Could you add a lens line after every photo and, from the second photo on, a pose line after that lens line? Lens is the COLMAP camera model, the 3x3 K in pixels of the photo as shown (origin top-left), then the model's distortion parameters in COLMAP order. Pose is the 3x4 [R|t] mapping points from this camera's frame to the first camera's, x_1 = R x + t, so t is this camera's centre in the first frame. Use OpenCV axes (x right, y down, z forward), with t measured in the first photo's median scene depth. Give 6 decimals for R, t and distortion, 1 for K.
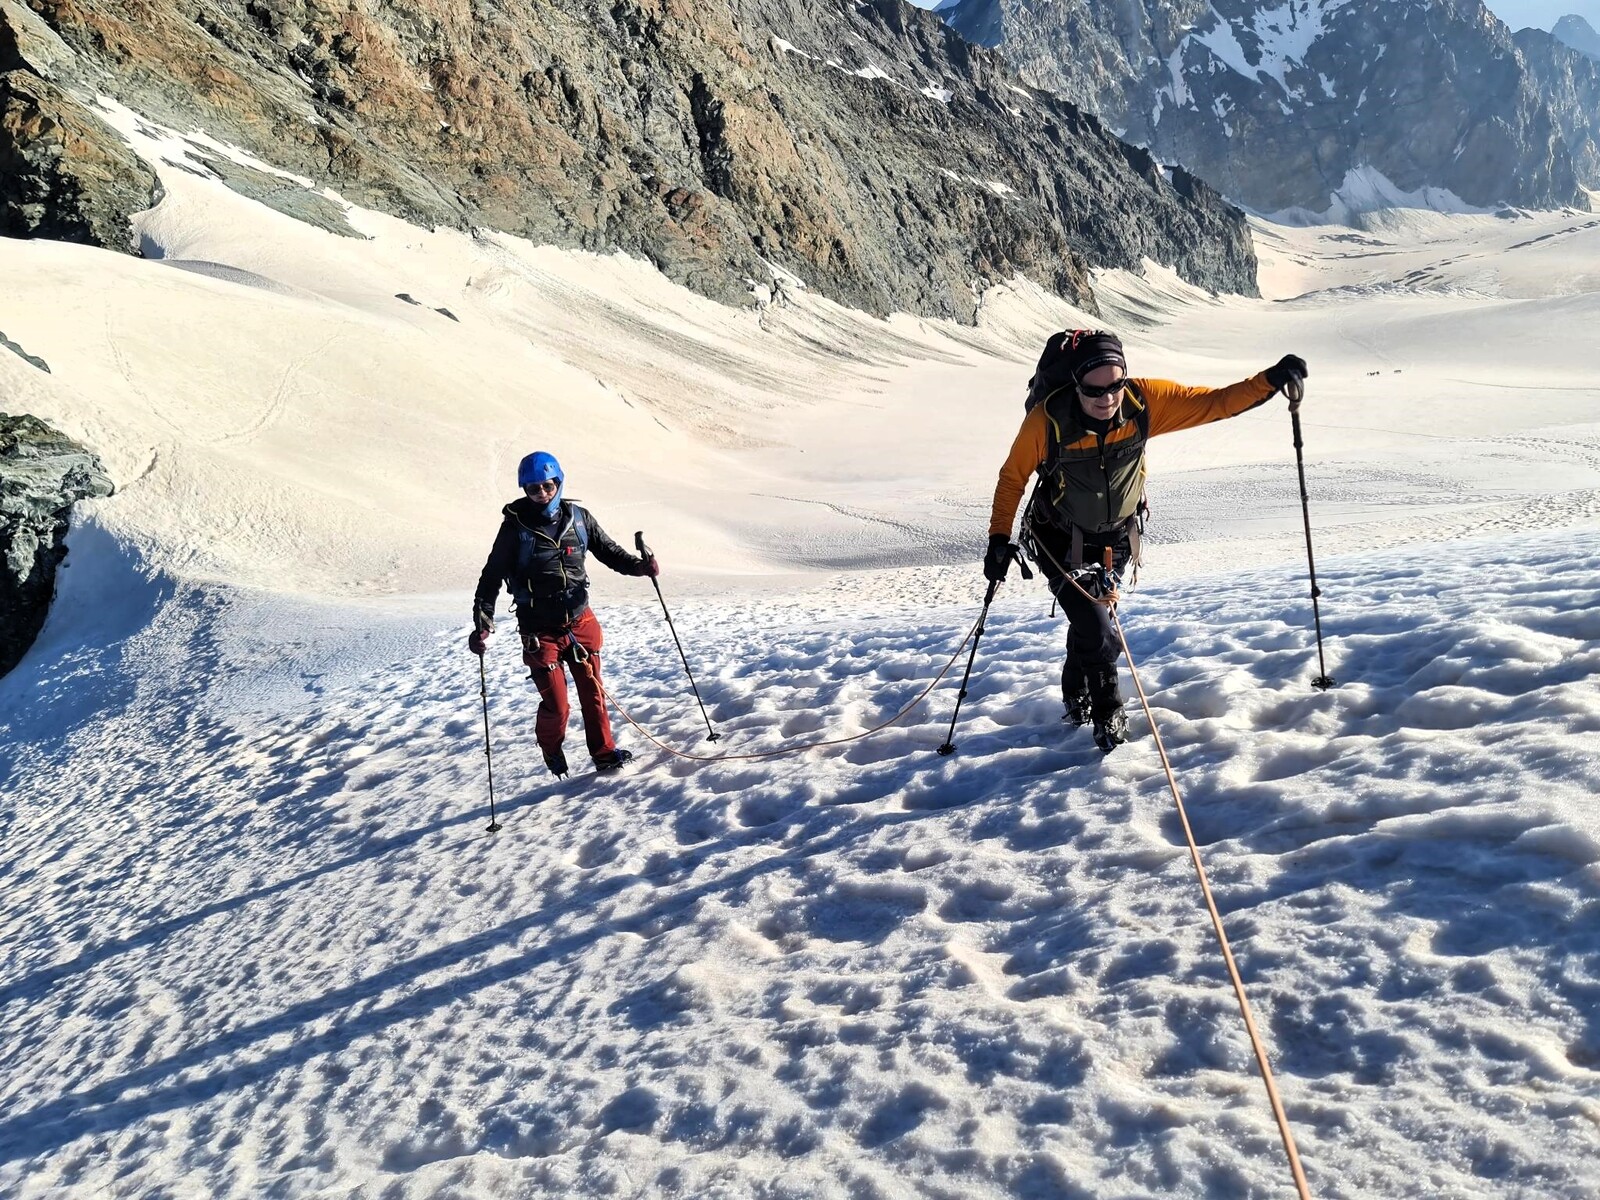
lens RADIAL K [[1322.6, 0, 797.7], [0, 1322.6, 553.3], [0, 0, 1]] dist [0.065178, 0.002812]
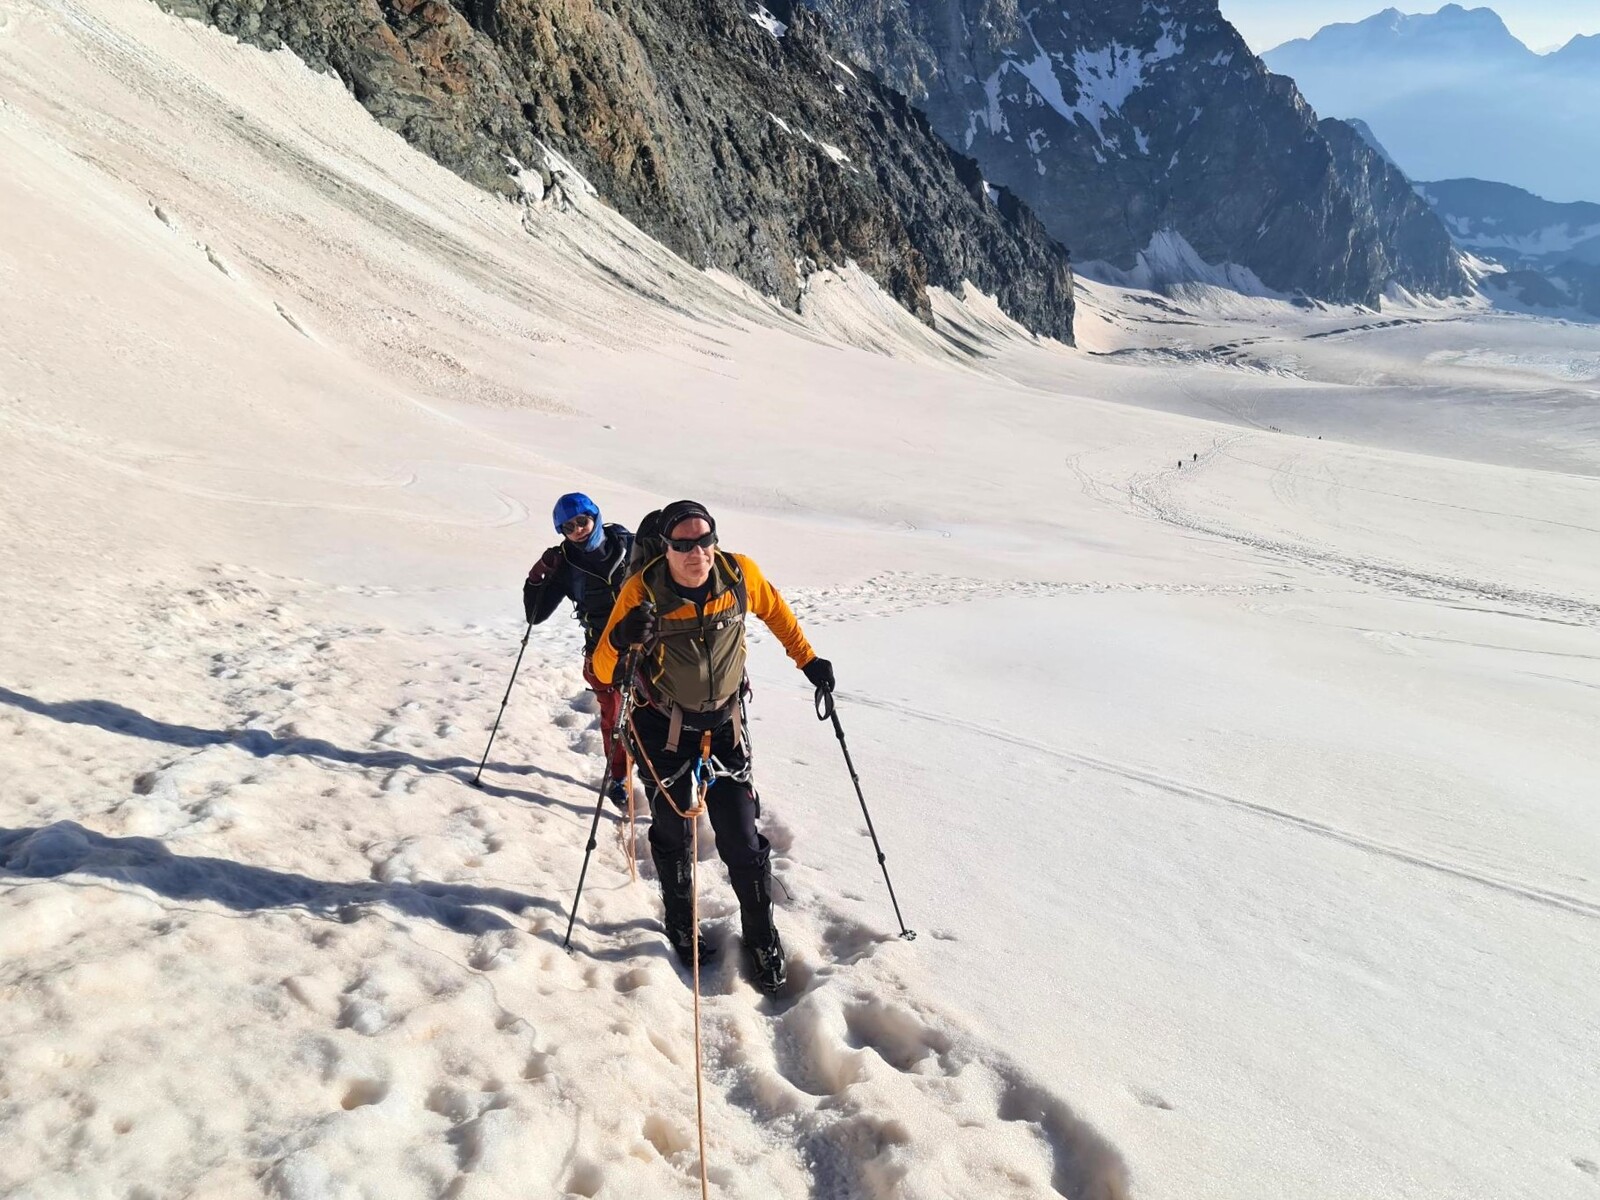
lens RADIAL K [[1322.6, 0, 797.7], [0, 1322.6, 553.3], [0, 0, 1]] dist [0.065178, 0.002812]
pose [[0.971445, 0.110371, 0.210028, -0.010555], [-0.106920, 0.993880, -0.027753, -0.011786], [-0.211806, 0.004504, 0.977301, 0.223196]]
